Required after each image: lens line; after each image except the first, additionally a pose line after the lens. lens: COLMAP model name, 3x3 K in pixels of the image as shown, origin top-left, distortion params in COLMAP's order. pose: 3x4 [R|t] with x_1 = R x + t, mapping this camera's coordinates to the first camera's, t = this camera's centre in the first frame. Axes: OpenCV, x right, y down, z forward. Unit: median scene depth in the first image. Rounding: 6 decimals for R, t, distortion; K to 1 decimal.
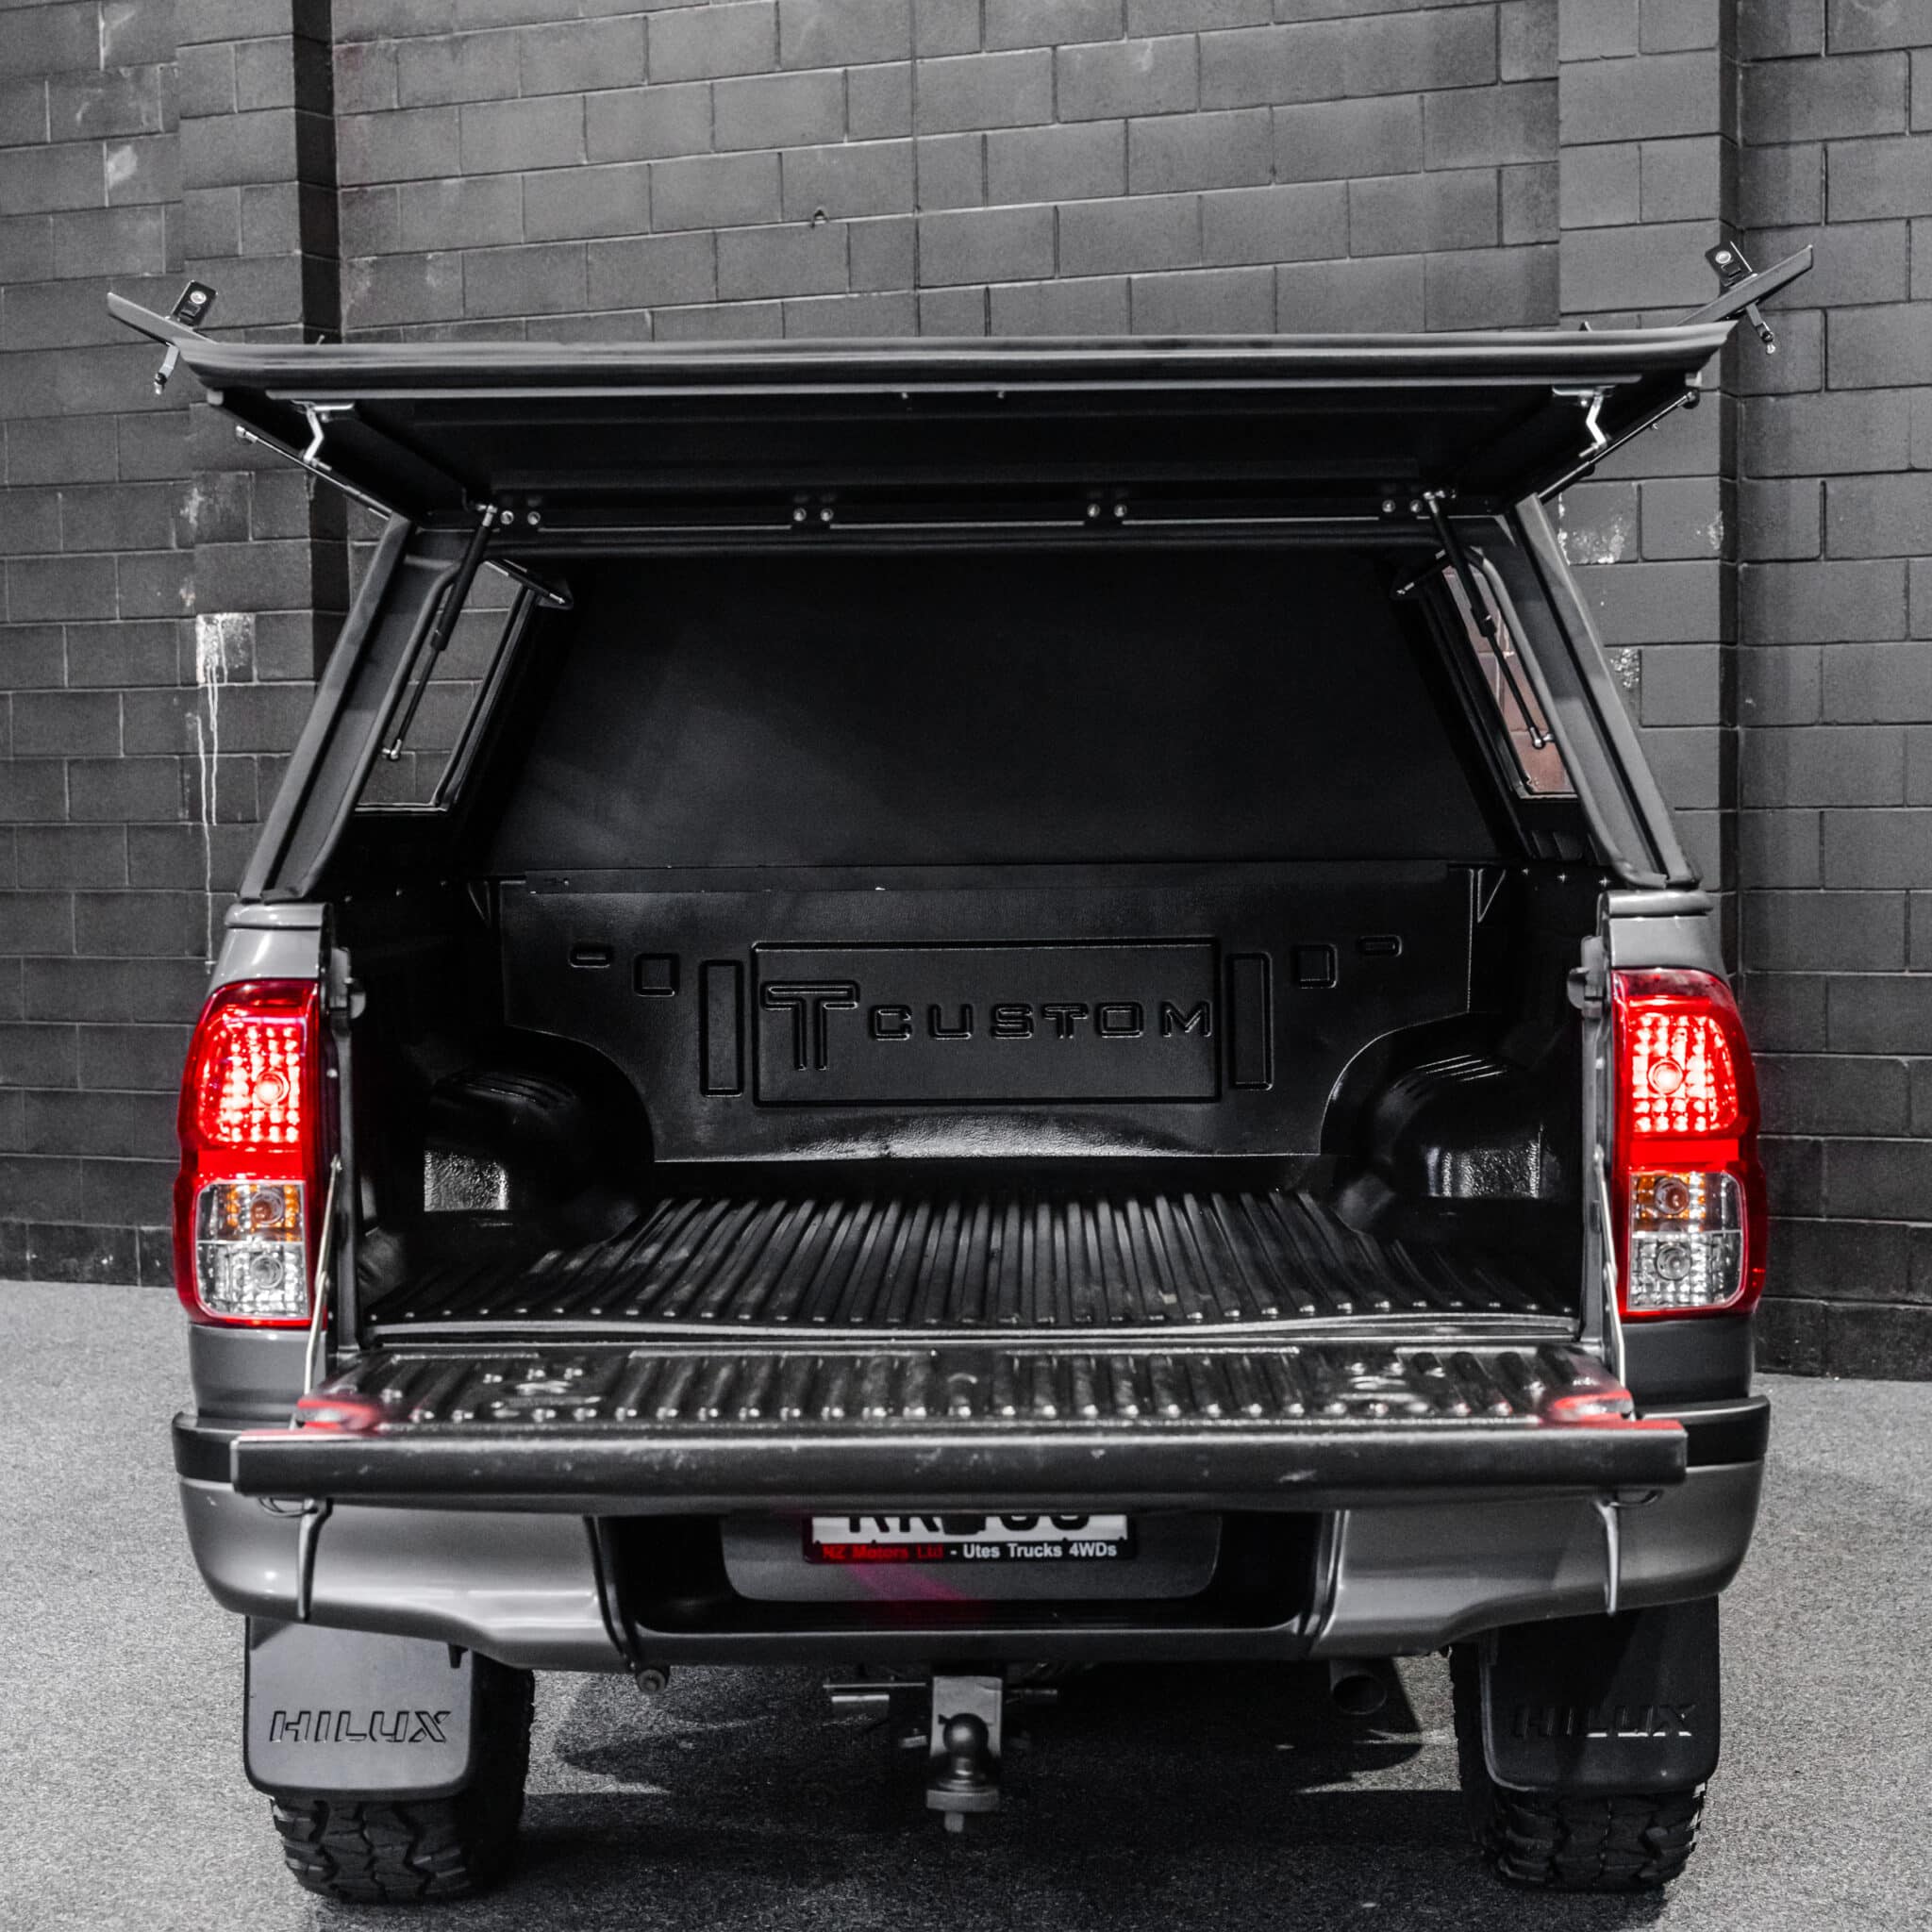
lens RADIAL K [[3818.1, 0, 941.8], [0, 3818.1, 1016.0], [0, 0, 1]] dist [0.024977, 0.000000]
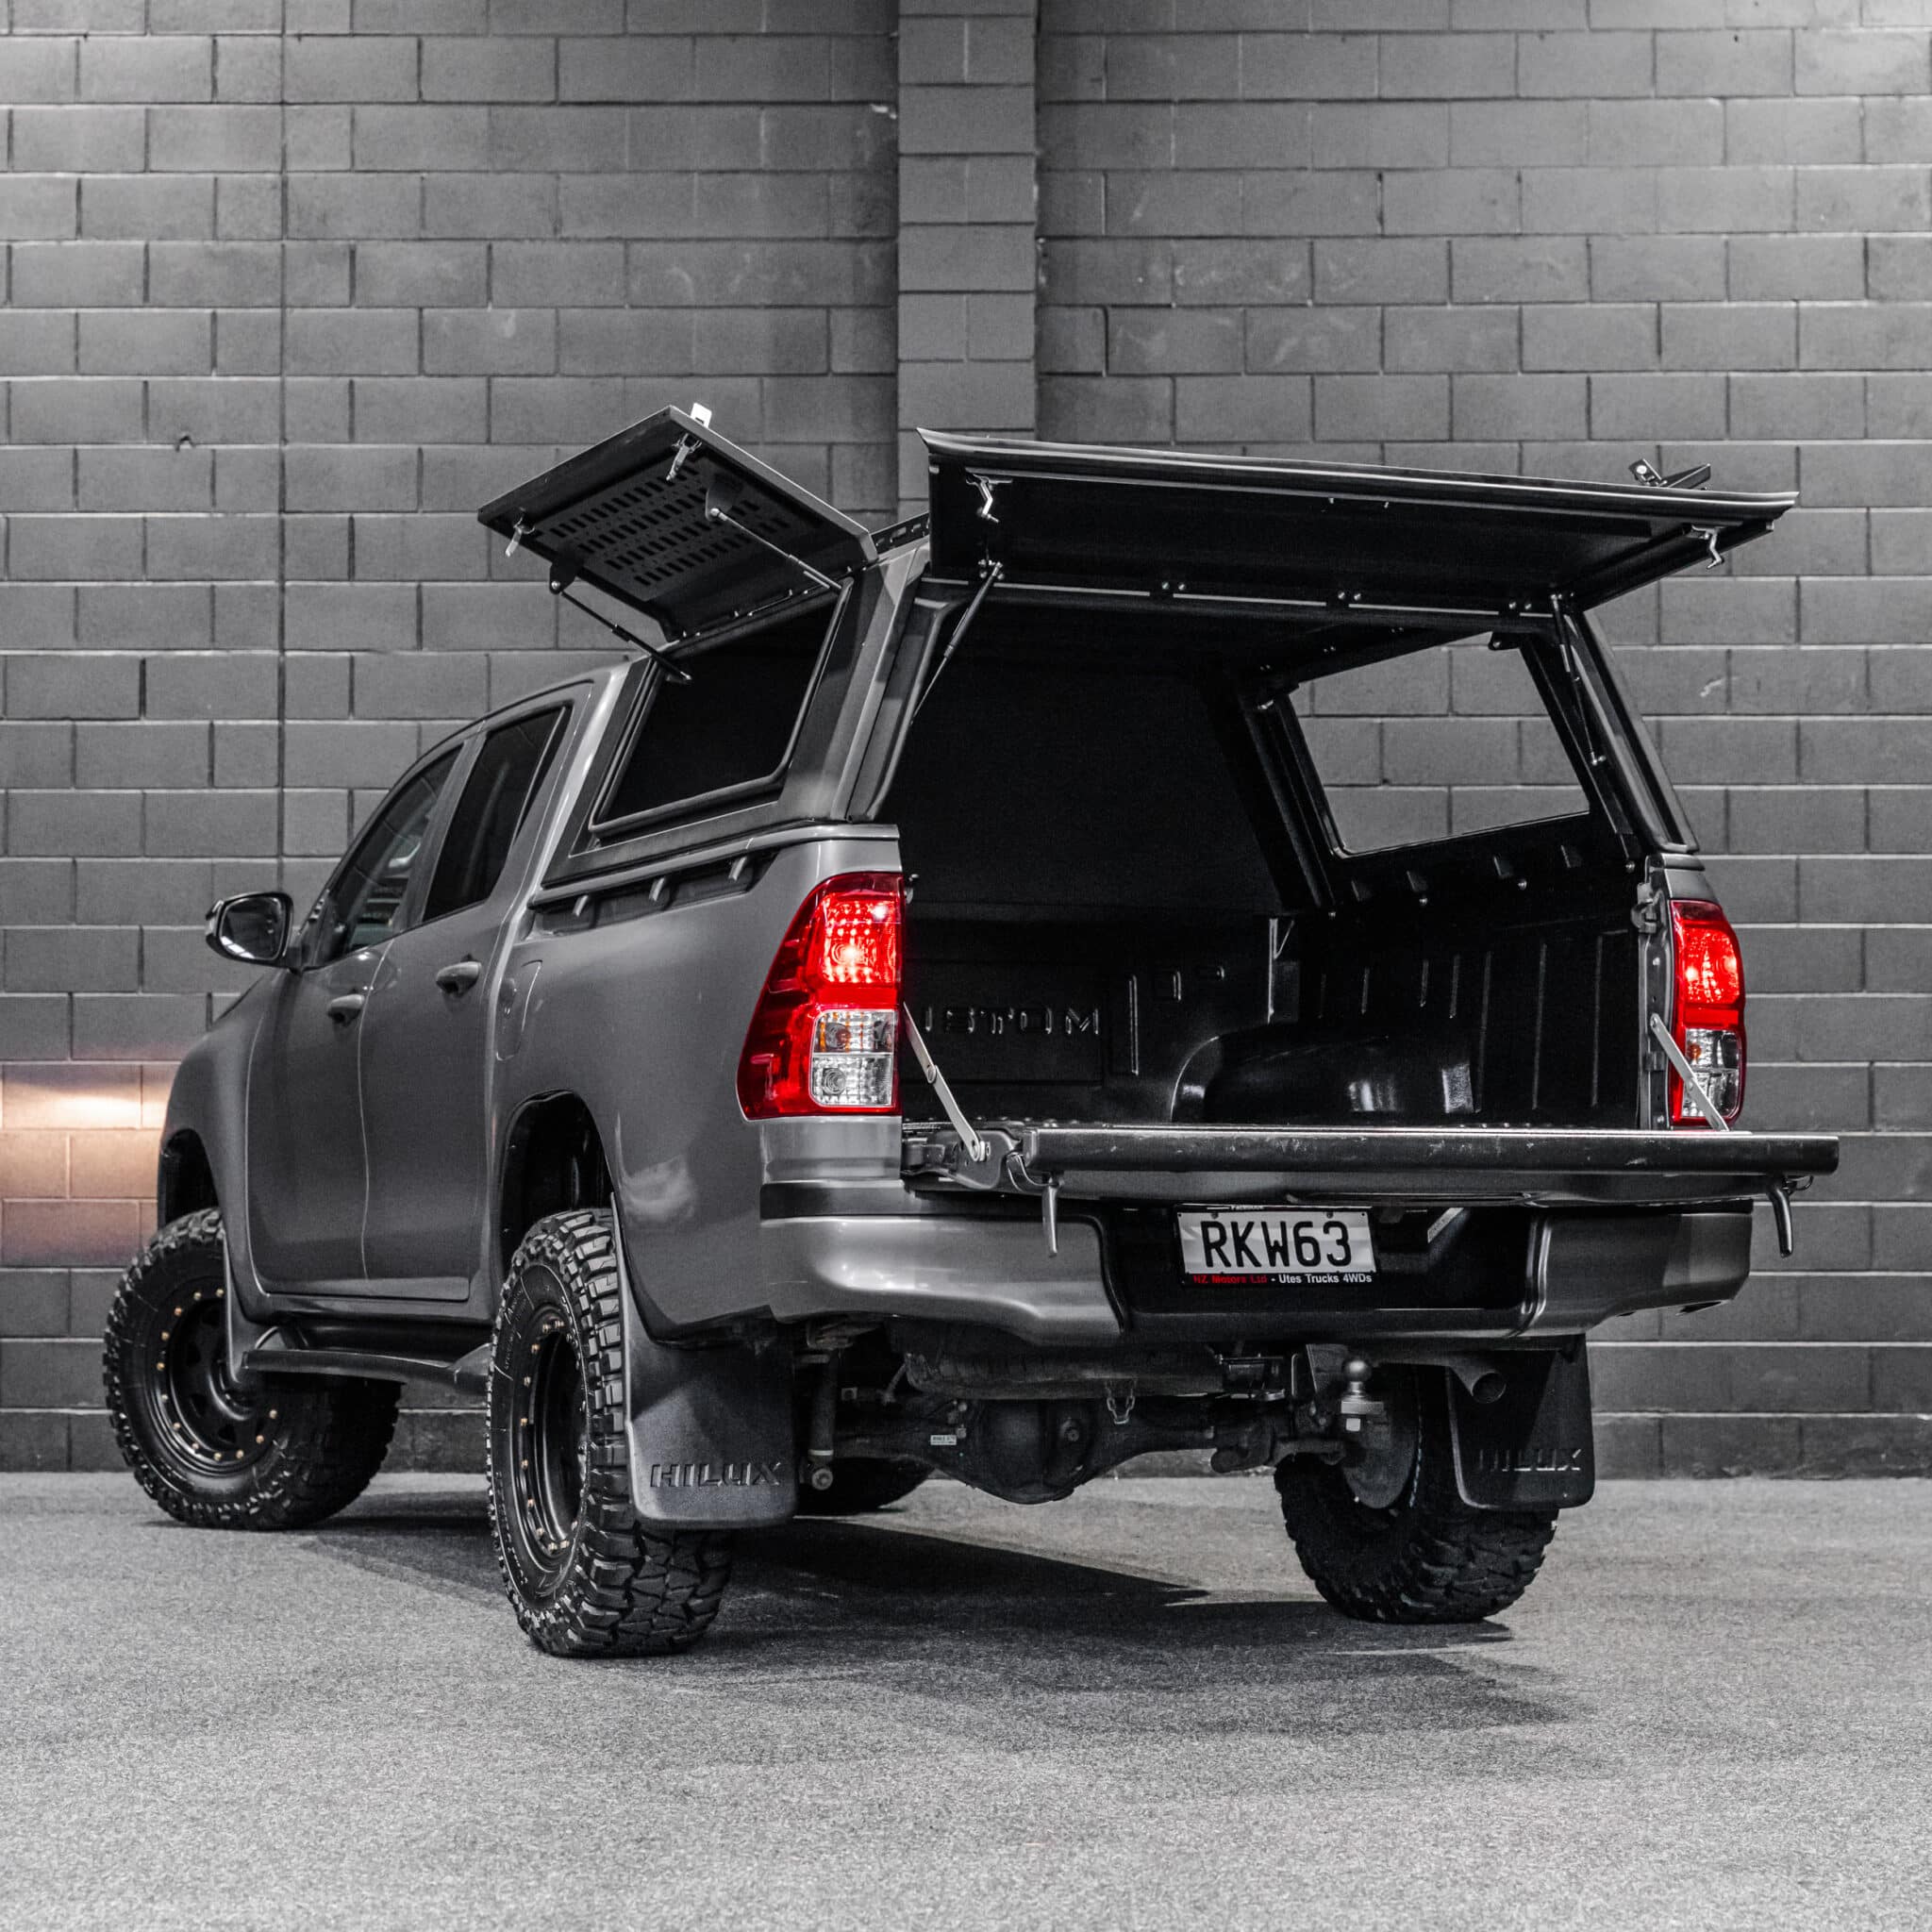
lens RADIAL K [[4328.4, 0, 967.1], [0, 4328.4, 966.7], [0, 0, 1]] dist [0.067368, 0.000000]
pose [[0.922719, 0.033249, 0.384037, -0.508011], [0.011544, 0.993443, -0.113747, 0.140738], [-0.385300, 0.109390, 0.916285, -0.342477]]
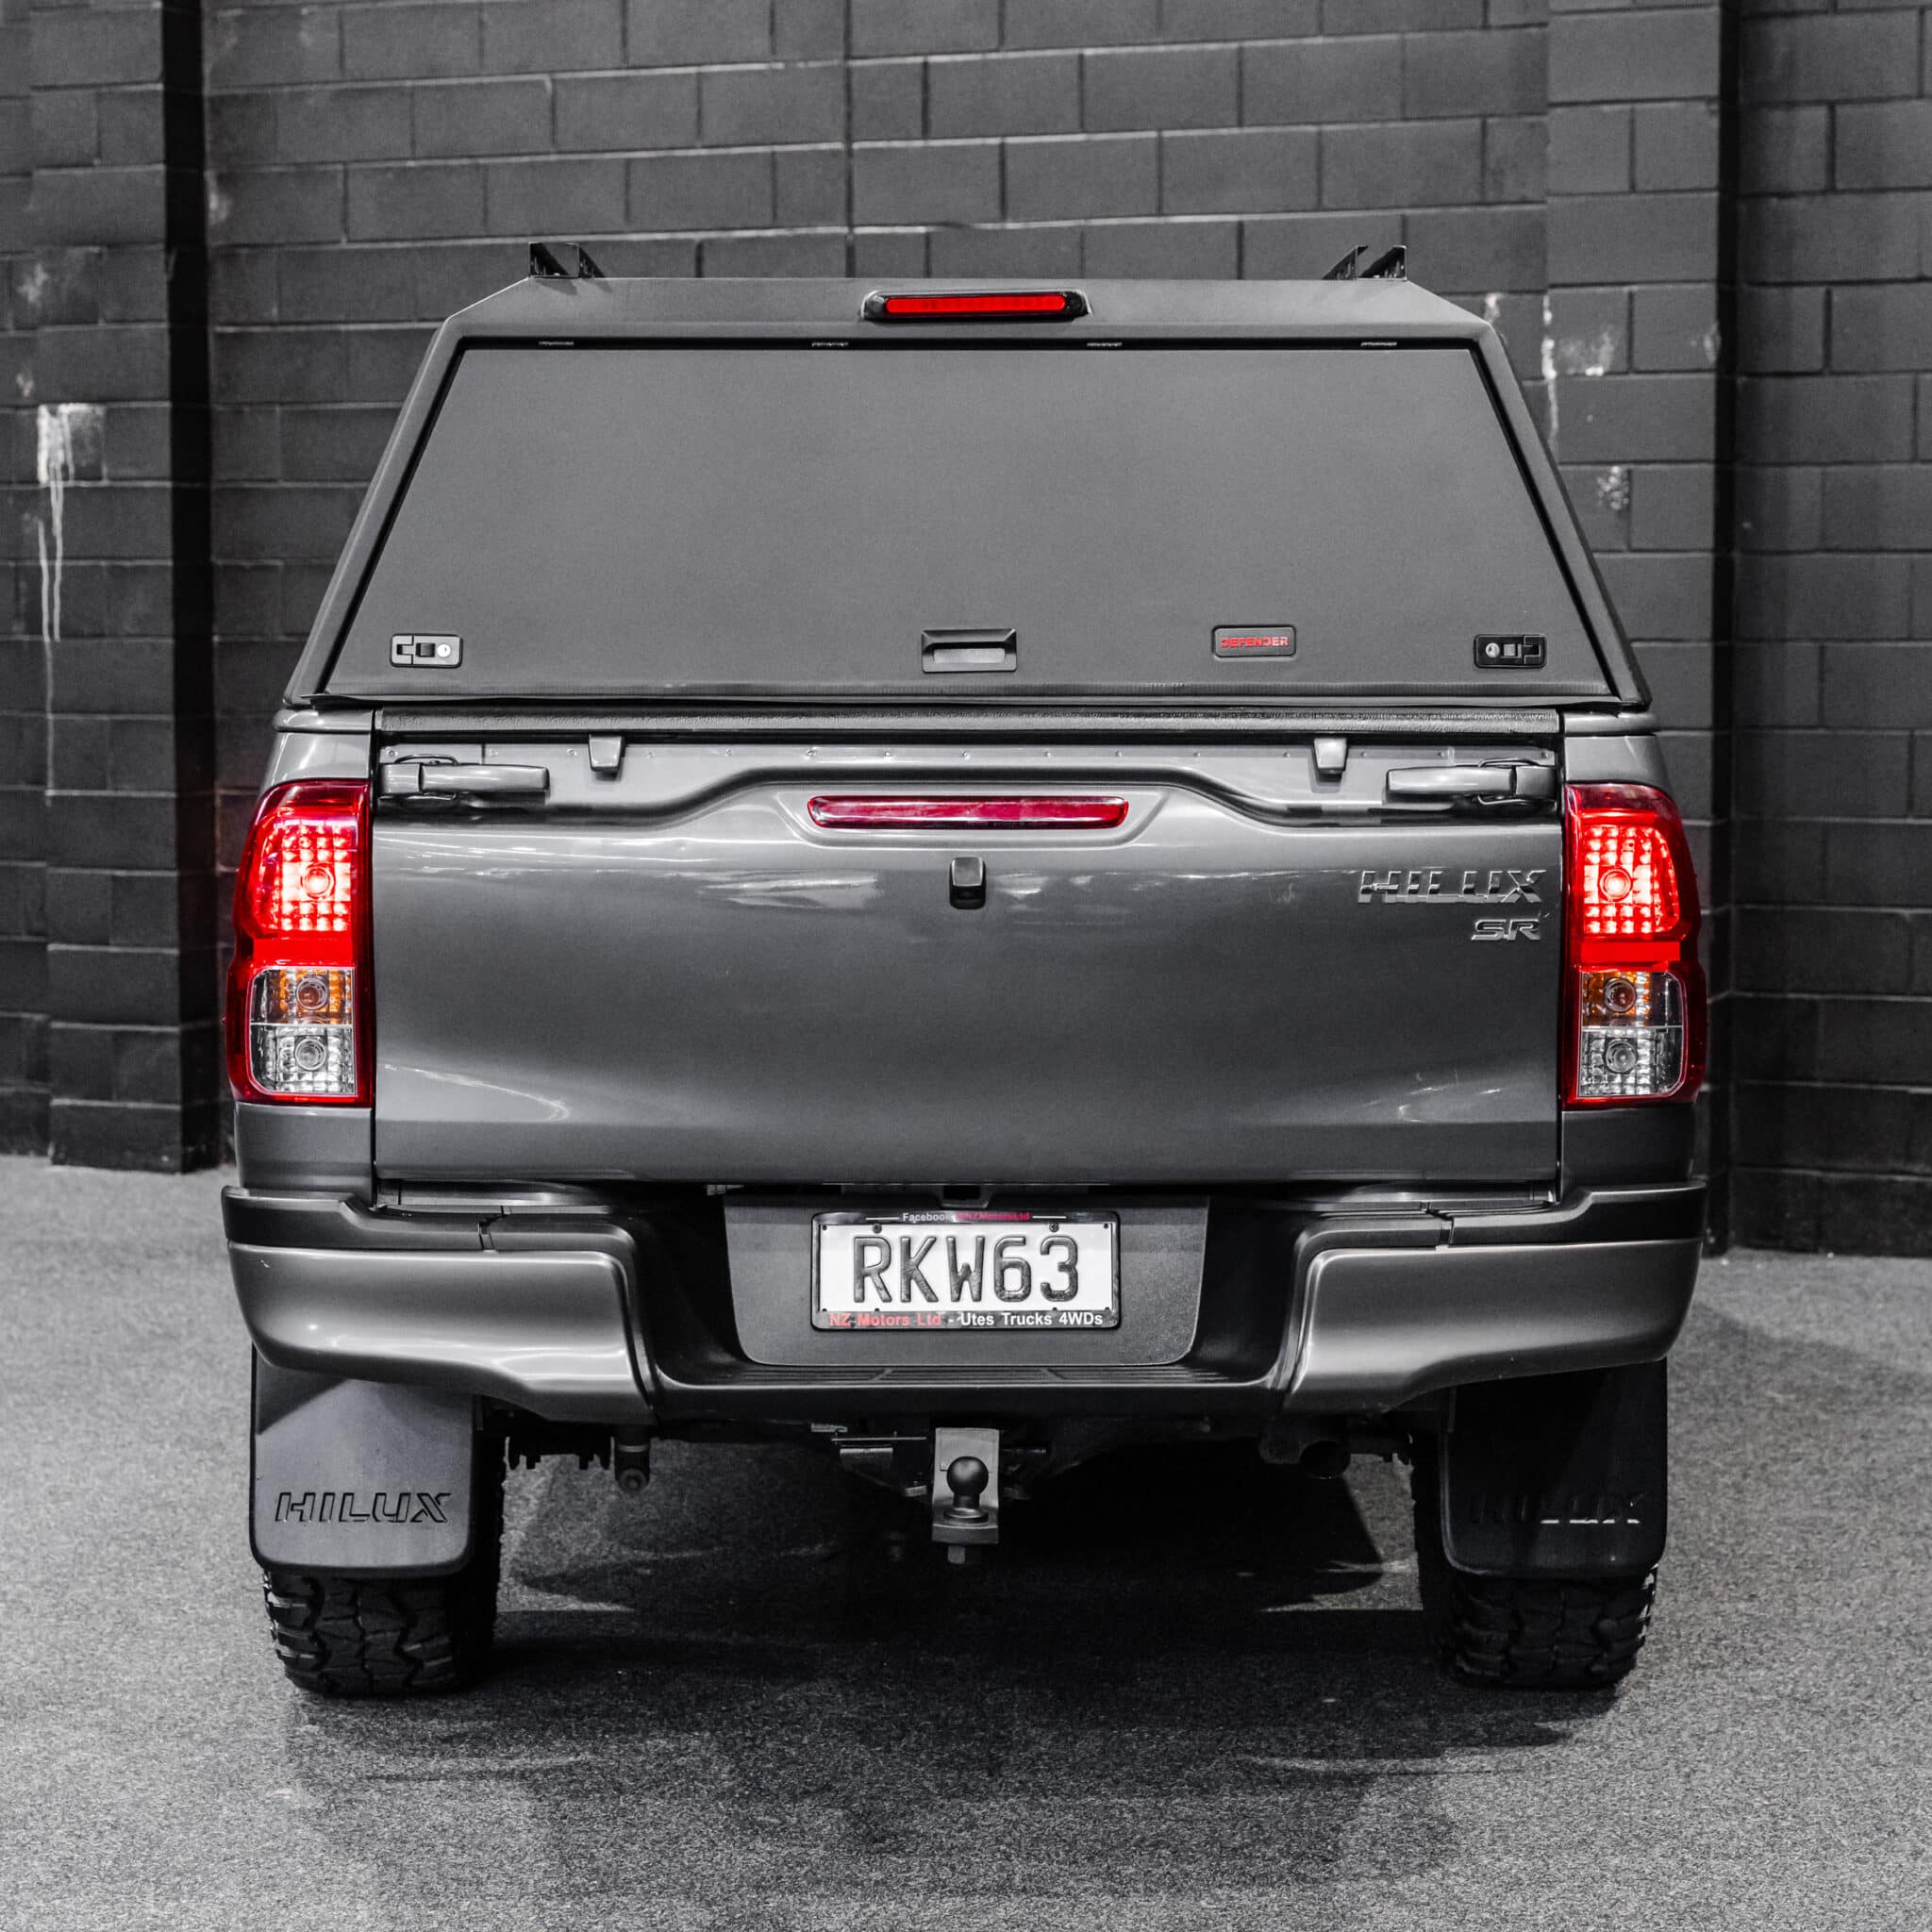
lens RADIAL K [[4714.6, 0, 964.3], [0, 4714.6, 965.2], [0, 0, 1]] dist [0.025453, 0.000000]
pose [[0.999352, 0.009157, 0.034822, -0.027018], [-0.009702, 0.999833, 0.015504, 0.013268], [-0.034674, -0.015832, 0.999273, -0.217007]]
